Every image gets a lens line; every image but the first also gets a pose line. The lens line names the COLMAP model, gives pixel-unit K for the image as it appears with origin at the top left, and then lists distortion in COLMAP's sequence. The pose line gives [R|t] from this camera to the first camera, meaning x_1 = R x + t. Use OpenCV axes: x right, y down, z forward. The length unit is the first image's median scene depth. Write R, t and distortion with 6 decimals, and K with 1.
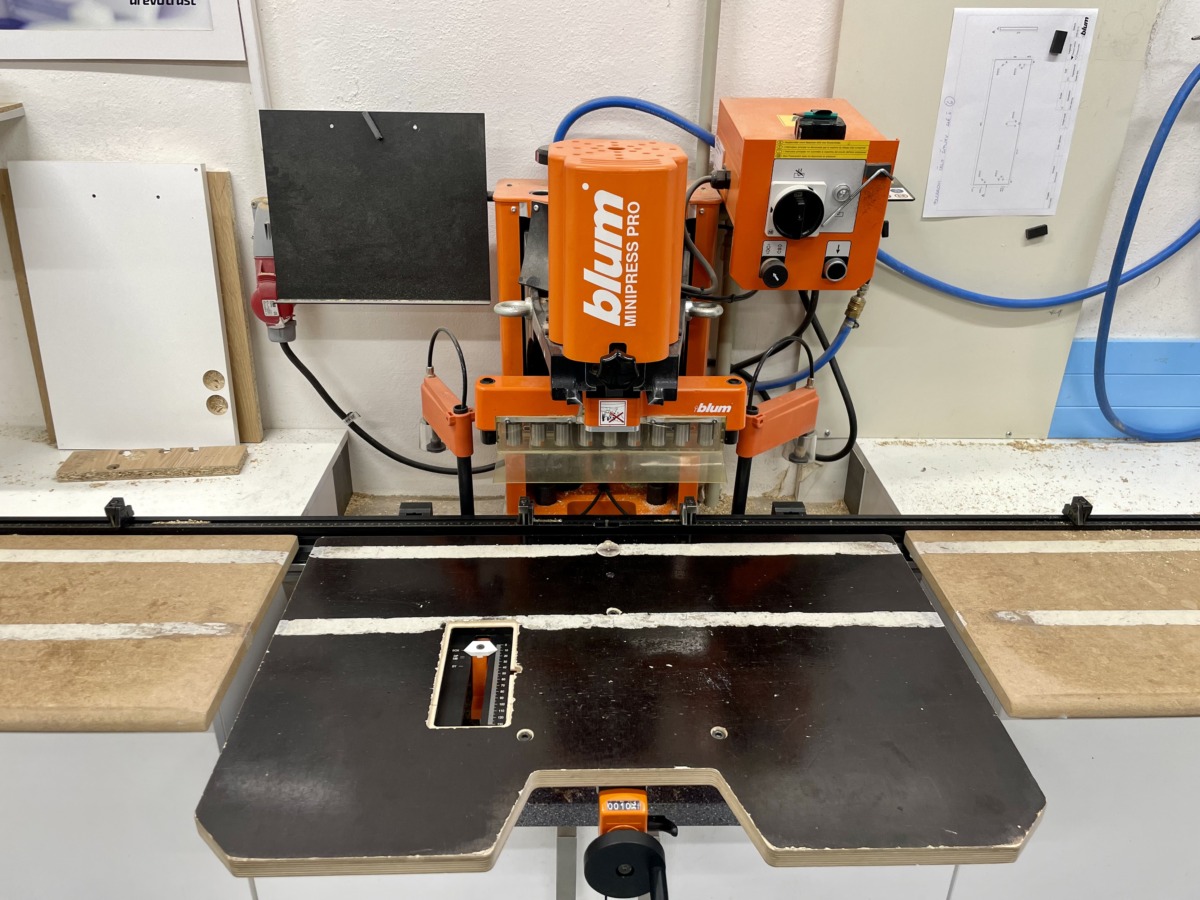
lens RADIAL K [[915.6, 0, 600.0], [0, 915.6, 448.7], [0, 0, 1]] dist [0.032663, -0.040123]
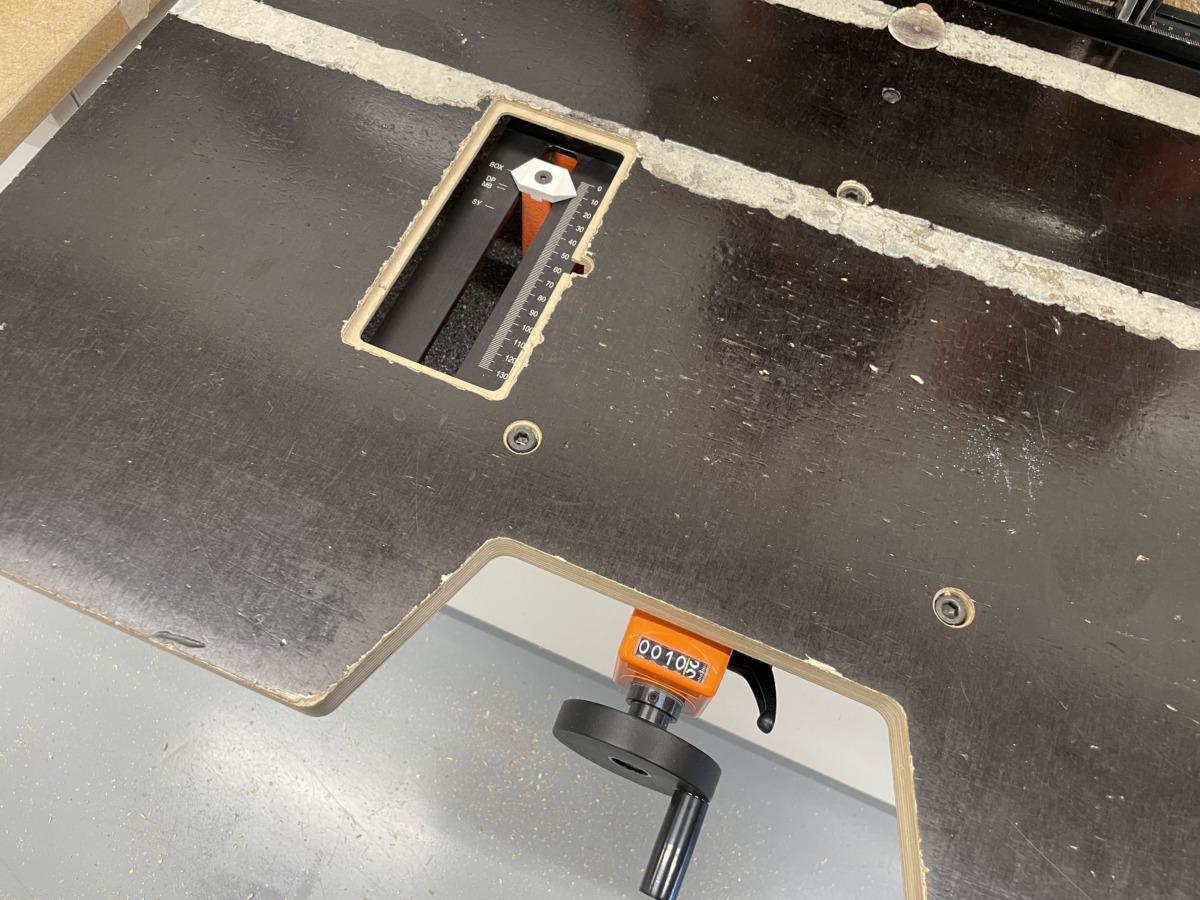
lens RADIAL K [[915.6, 0, 601.6], [0, 915.6, 453.8], [0, 0, 1]] dist [0.032663, -0.040123]
pose [[0.910217, 0.380002, -0.164630, 0.024677], [-0.211024, 0.767636, 0.605148, 0.036922], [0.356334, -0.516075, 0.778905, 0.570594]]
